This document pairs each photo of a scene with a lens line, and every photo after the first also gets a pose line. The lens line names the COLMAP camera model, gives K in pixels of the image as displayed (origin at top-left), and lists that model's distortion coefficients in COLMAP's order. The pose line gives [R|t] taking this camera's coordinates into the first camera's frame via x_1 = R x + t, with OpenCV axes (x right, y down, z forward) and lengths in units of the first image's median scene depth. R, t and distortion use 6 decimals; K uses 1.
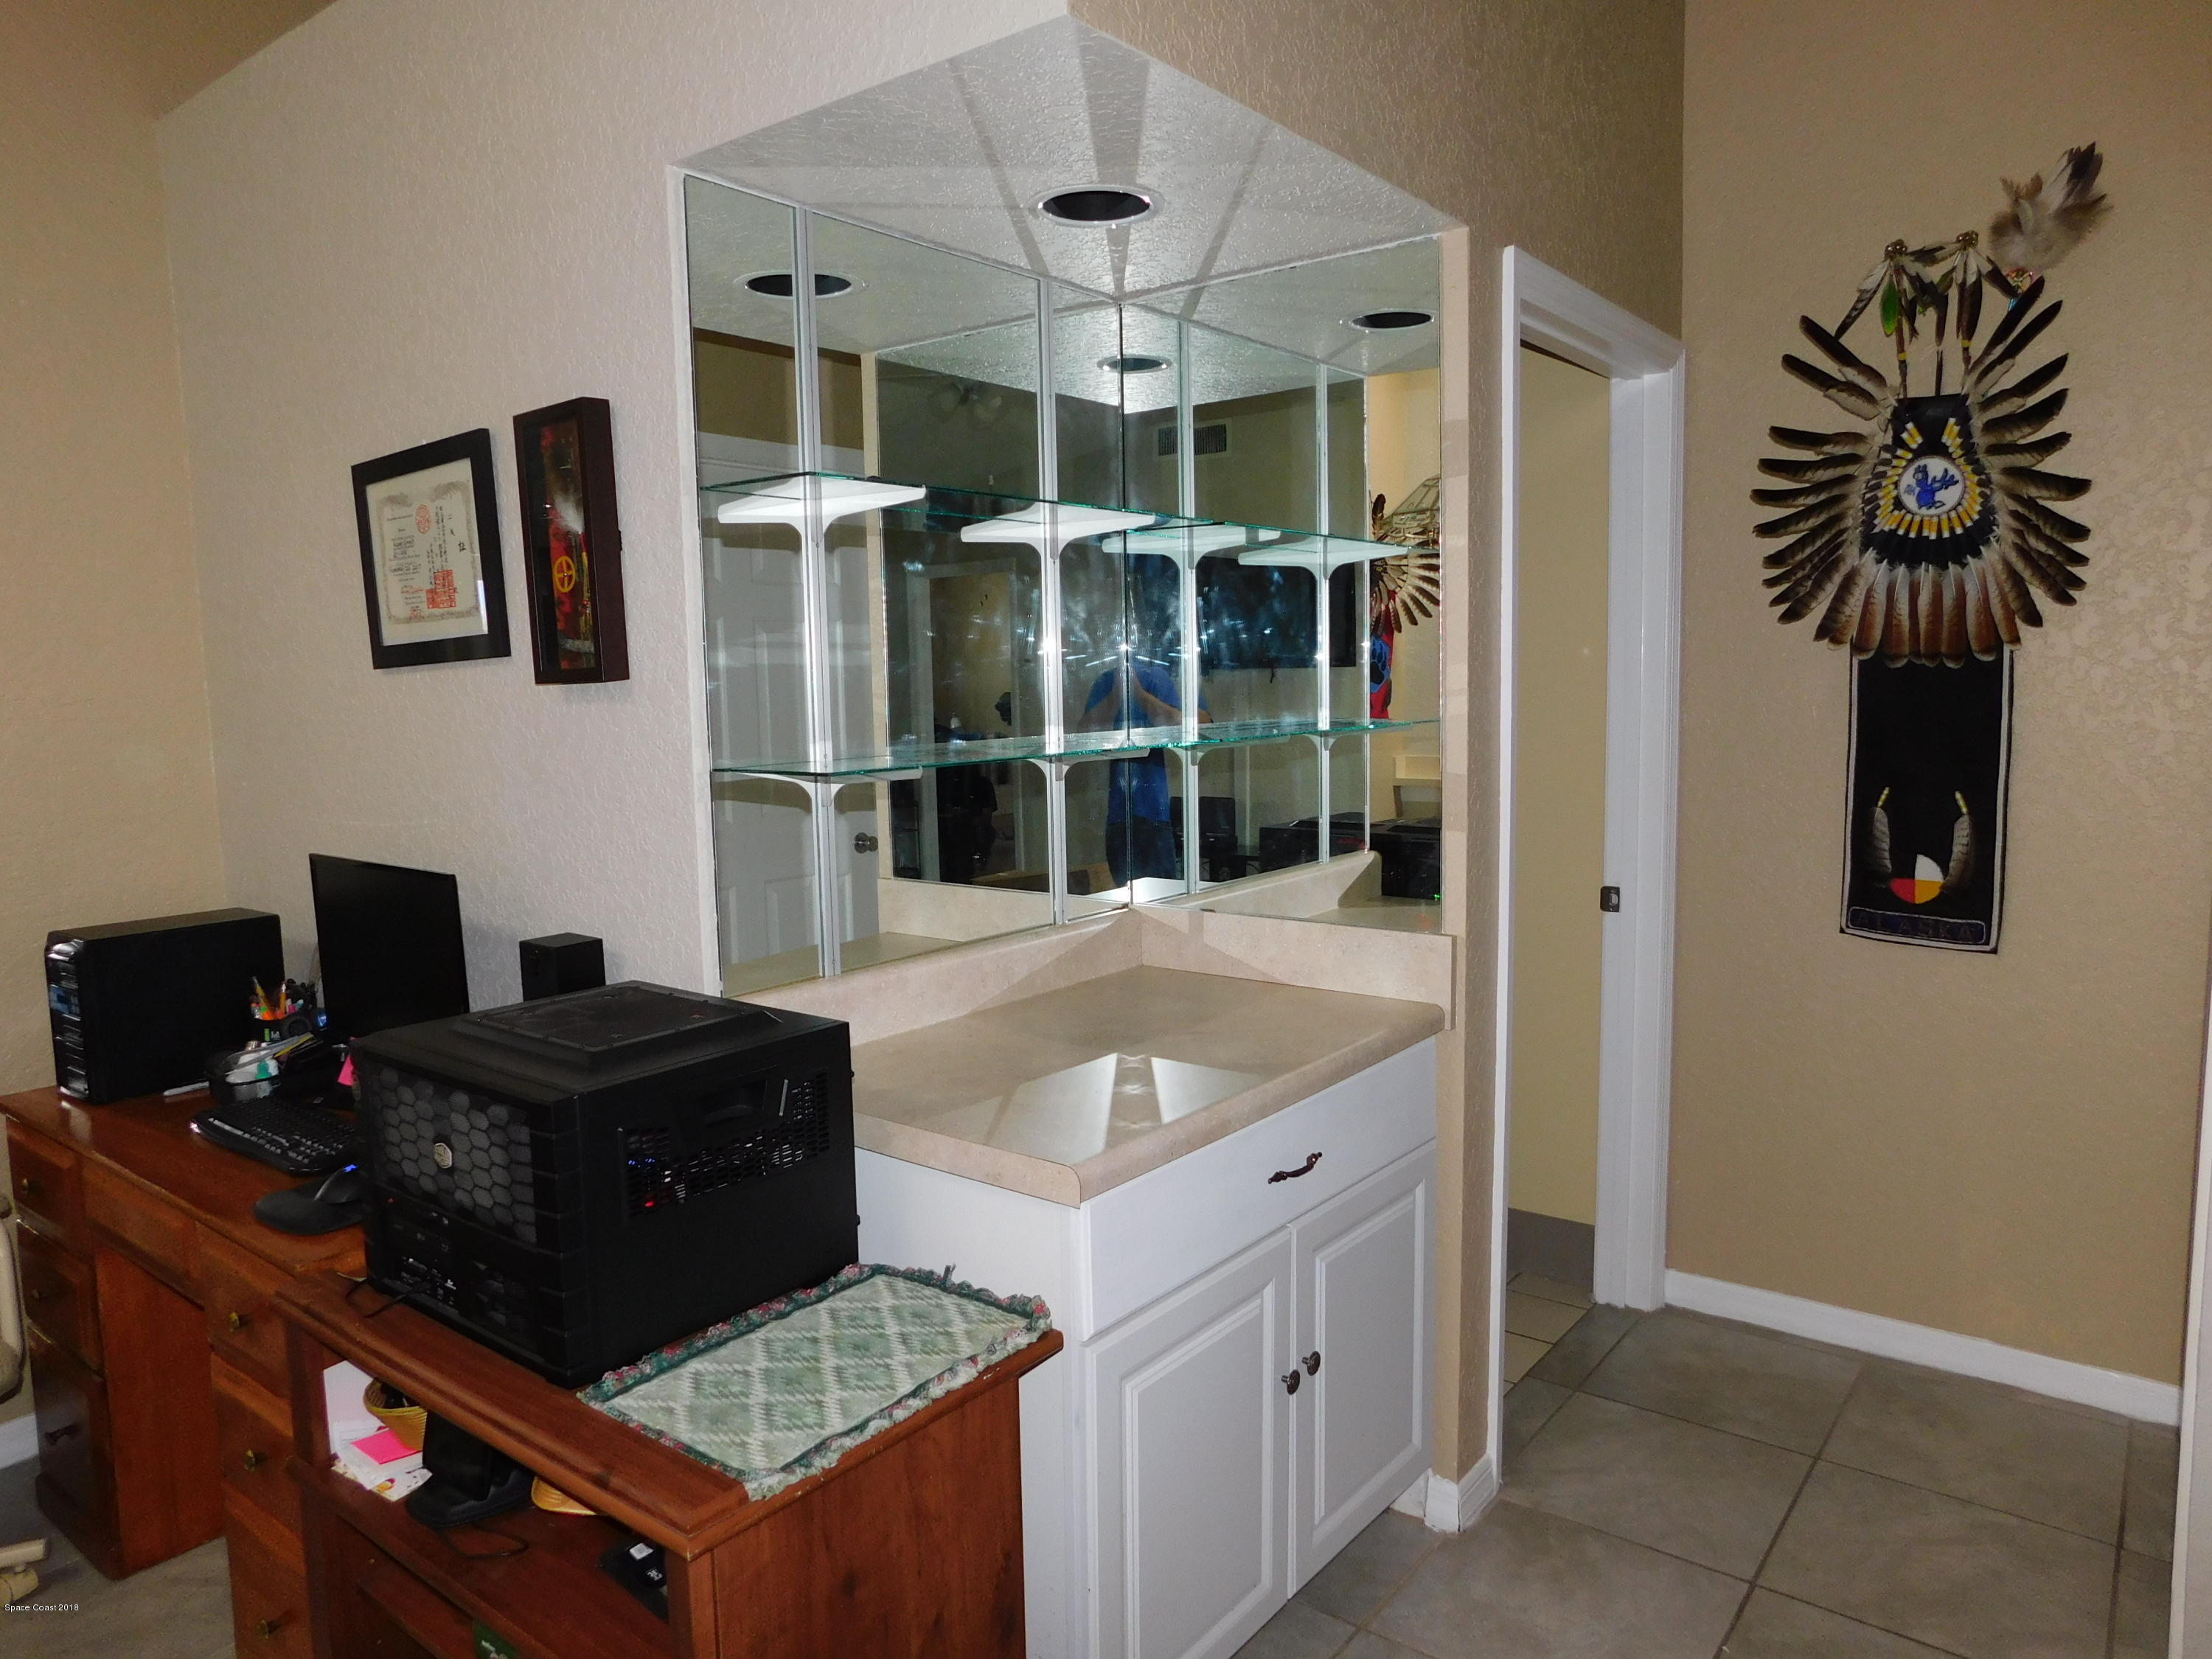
lens RADIAL K [[1462.0, 0, 1111.7], [0, 1462.0, 836.7], [0, 0, 1]] dist [-0.056043, 0.031357]
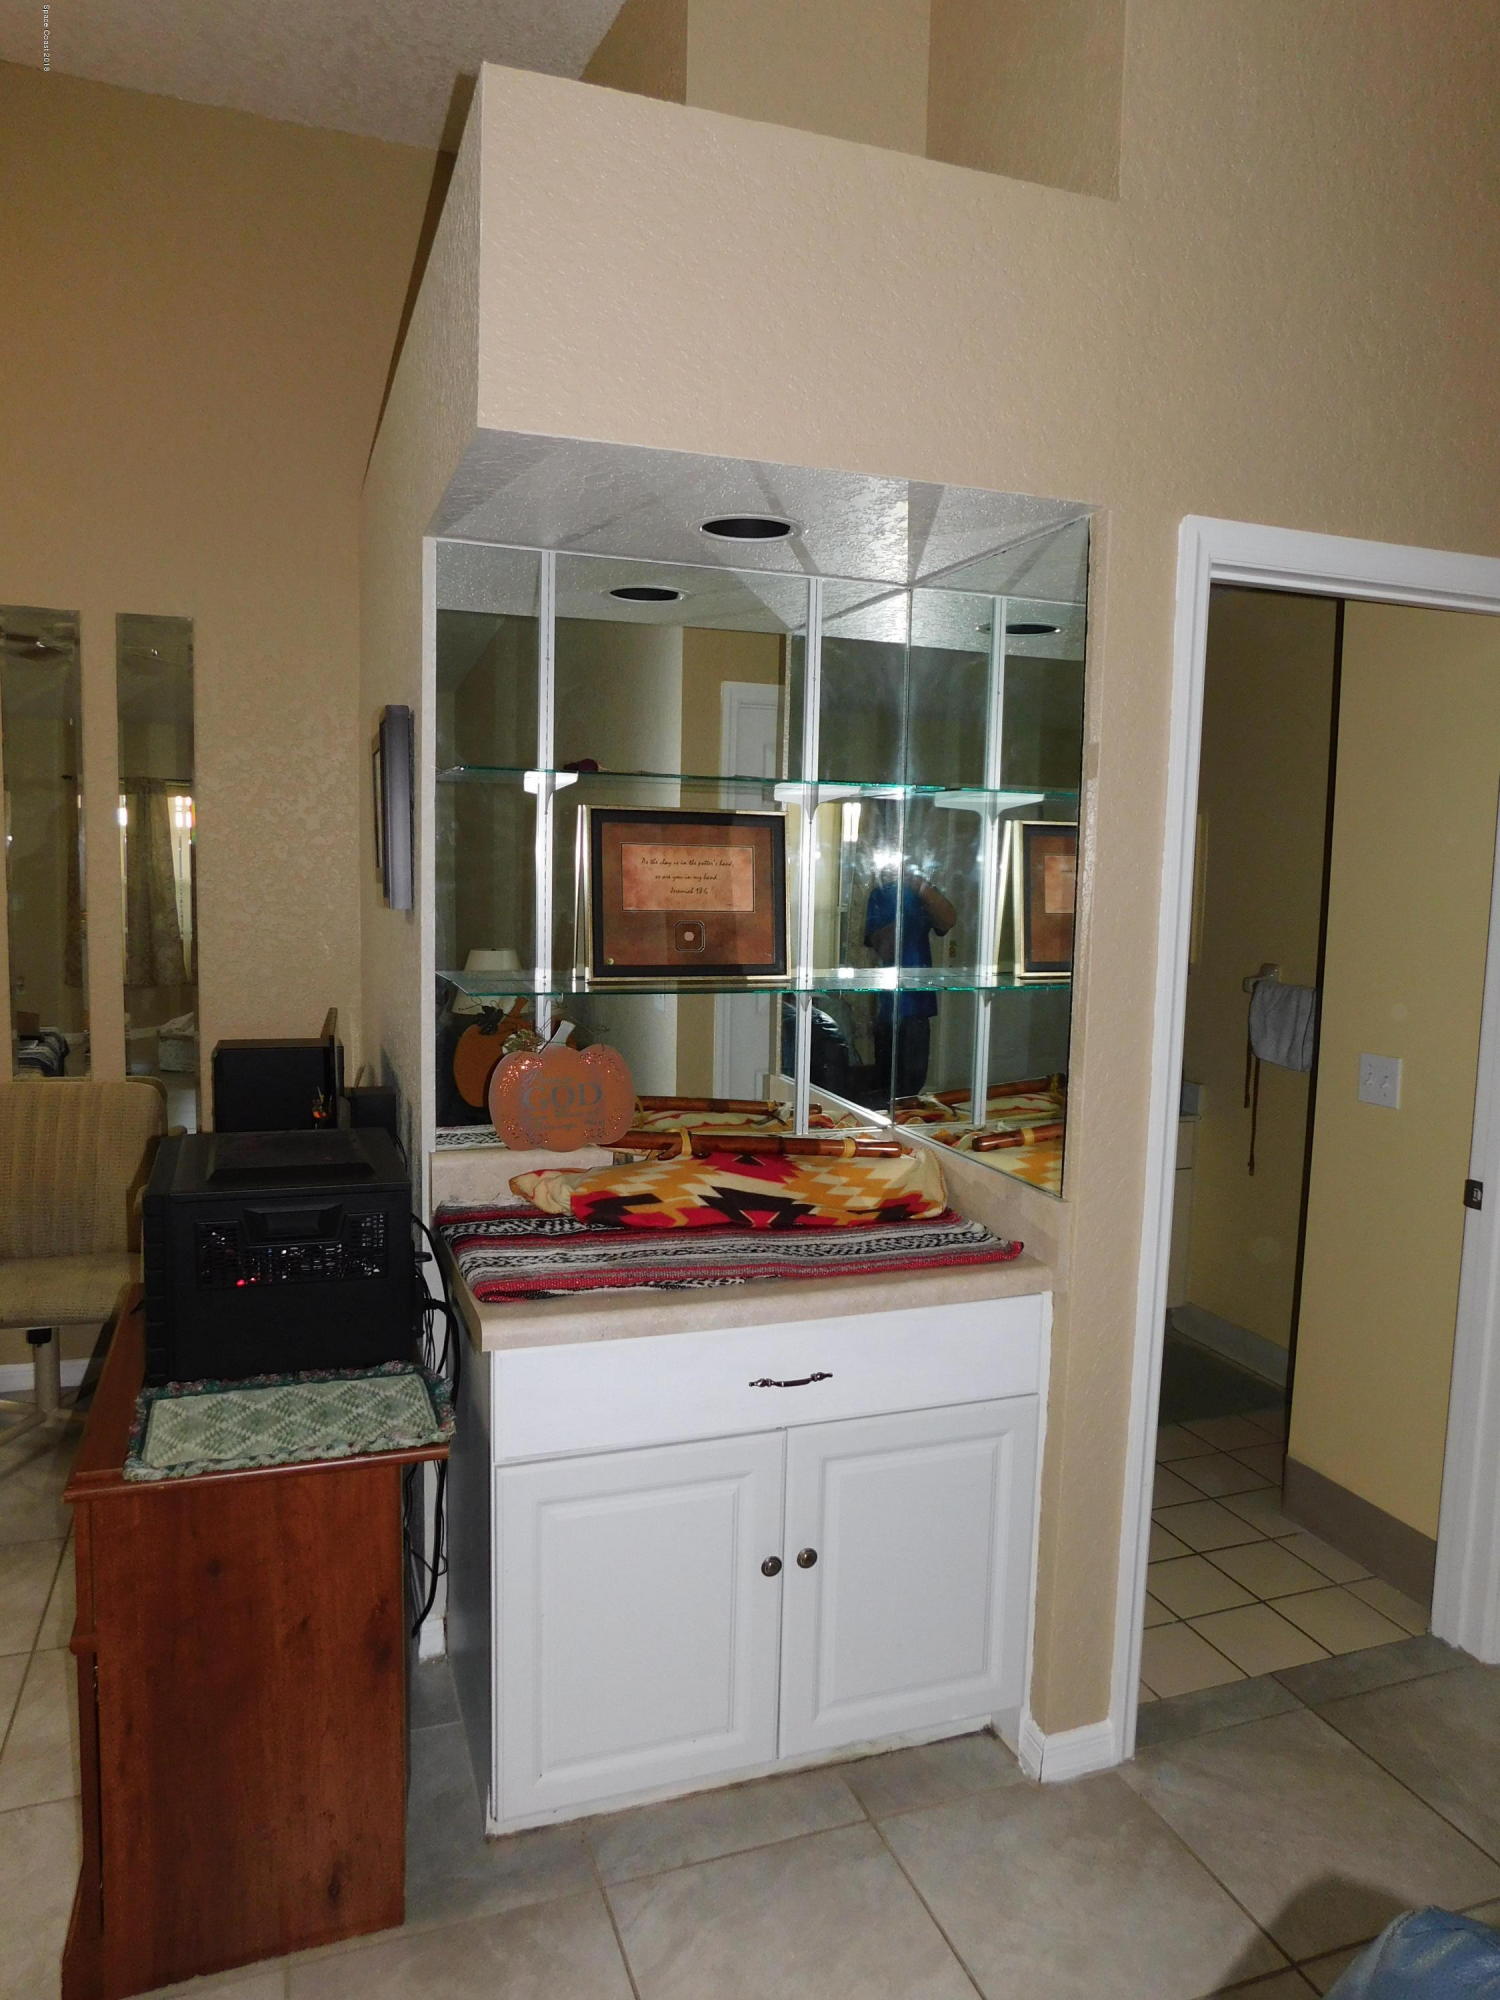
lens RADIAL K [[1321.9, 0, 745.2], [0, 1321.9, 991.5], [0, 0, 1]] dist [-0.056043, 0.031357]
pose [[0.835134, 0.090532, -0.542545, 0.605039], [-0.094355, 0.995320, 0.020846, -0.086945], [0.541893, 0.033783, 0.839768, 0.113930]]
